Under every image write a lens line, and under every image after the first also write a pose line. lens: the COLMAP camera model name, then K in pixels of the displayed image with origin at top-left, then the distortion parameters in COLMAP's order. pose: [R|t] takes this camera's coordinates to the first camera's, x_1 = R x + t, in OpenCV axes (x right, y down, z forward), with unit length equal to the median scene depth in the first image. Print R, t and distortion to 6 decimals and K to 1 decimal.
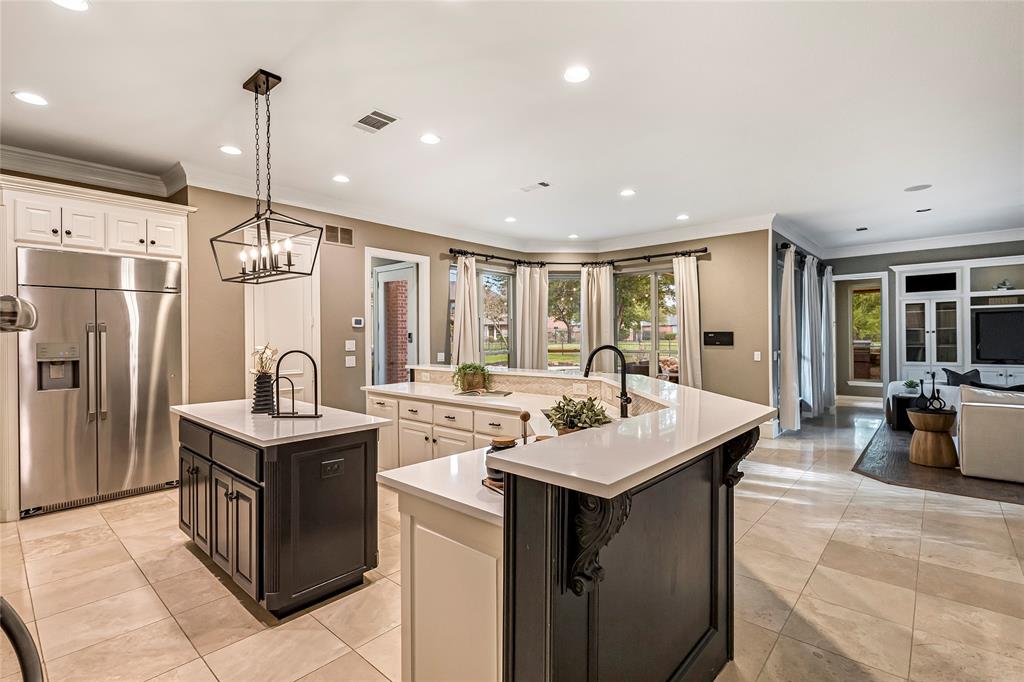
lens RADIAL K [[481.4, 0, 511.0], [0, 481.4, 336.9], [0, 0, 1]] dist [0.001523, -0.000069]
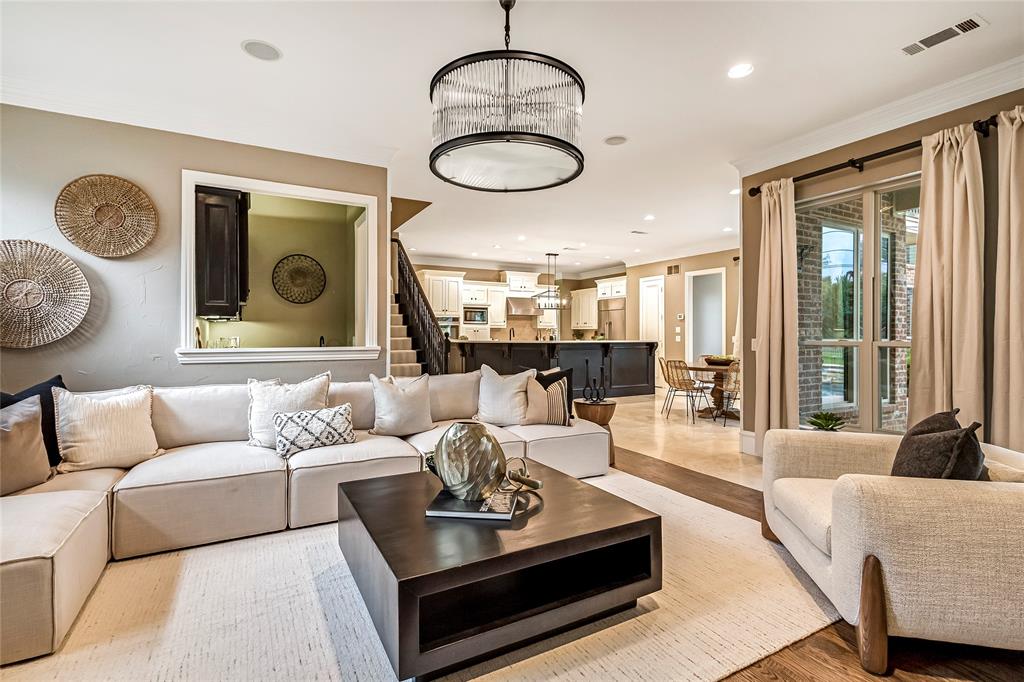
lens RADIAL K [[481.4, 0, 511.0], [0, 481.4, 336.9], [0, 0, 1]] dist [0.001523, -0.000069]
pose [[-0.340640, 0.012605, -0.940109, 1.336893], [0.002709, 0.999919, 0.012425, 0.017426], [0.940190, 0.001686, -0.340647, 0.874613]]
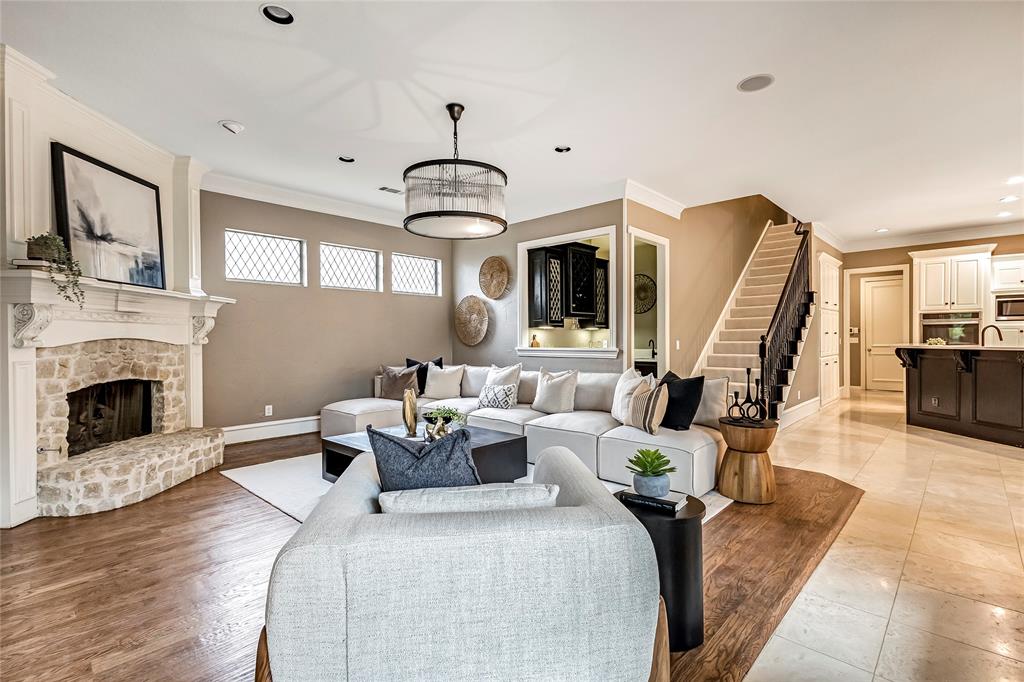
lens RADIAL K [[478.8, 0, 517.3], [0, 478.8, 343.0], [0, 0, 1]] dist [0.002069, 0.000157]
pose [[-0.999636, 0.012227, 0.024031, 0.906629], [0.012443, 0.999883, 0.008877, 0.020241], [-0.023920, 0.009173, -0.999672, 1.298363]]
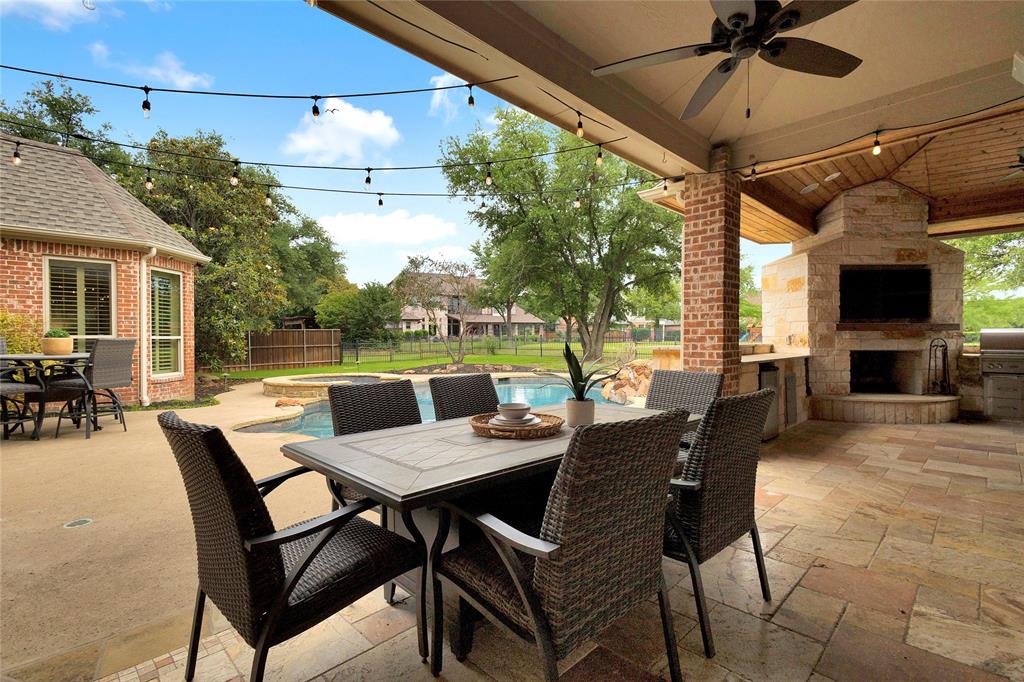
lens RADIAL K [[466.8, 0, 515.5], [0, 466.8, 343.9], [0, 0, 1]] dist [0.000561, -0.000707]
pose [[0.998305, 0.005333, -0.057948, 0.518500], [-0.004571, 0.999901, 0.013281, 0.039195], [0.058013, -0.012994, 0.998231, 1.099537]]
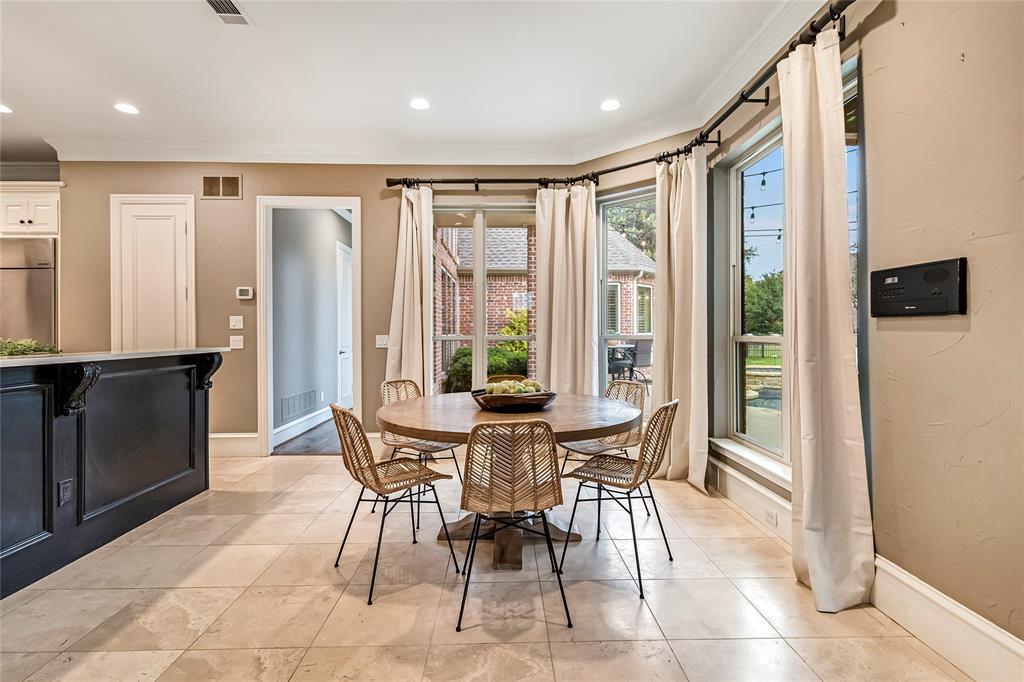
lens RADIAL K [[486.1, 0, 511.7], [0, 486.1, 332.7], [0, 0, 1]] dist [0.003983, 0.000585]
pose [[0.687102, 0.004299, -0.726549, 0.486573], [0.000857, 0.999977, 0.006728, 0.025578], [0.726561, -0.005245, 0.687082, 0.661222]]
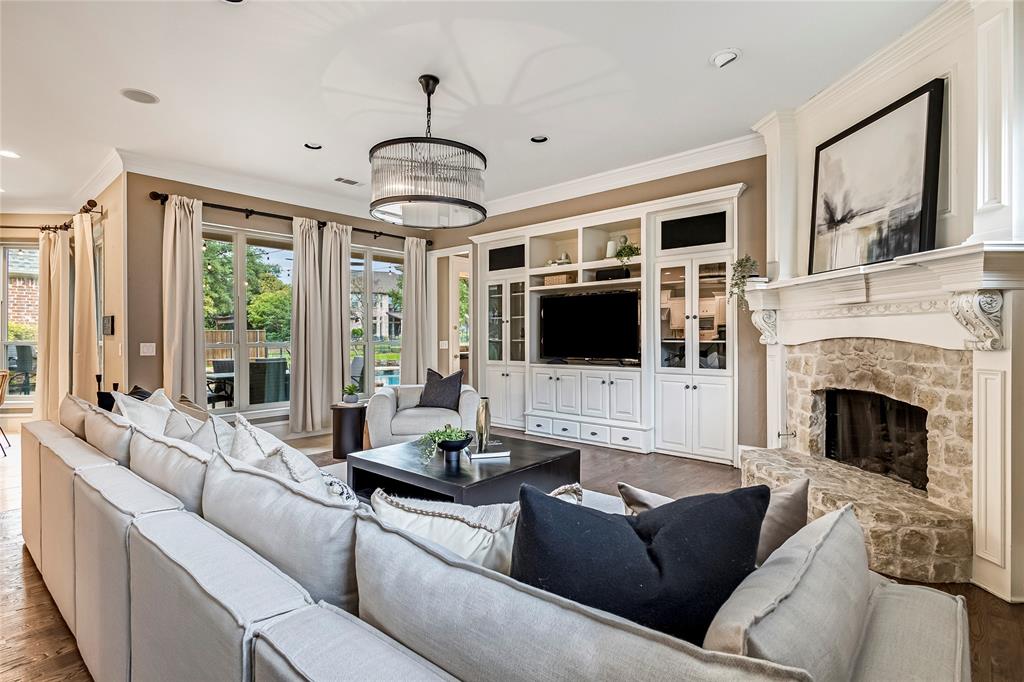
lens RADIAL K [[509.4, 0, 512.0], [0, 509.4, 341.0], [0, 0, 1]] dist [0.006624, 0.000726]
pose [[0.999970, 0.007805, -0.000120, 1.074611], [-0.007803, 0.999916, 0.010339, 0.014789], [0.000200, -0.010337, 0.999947, 0.224664]]
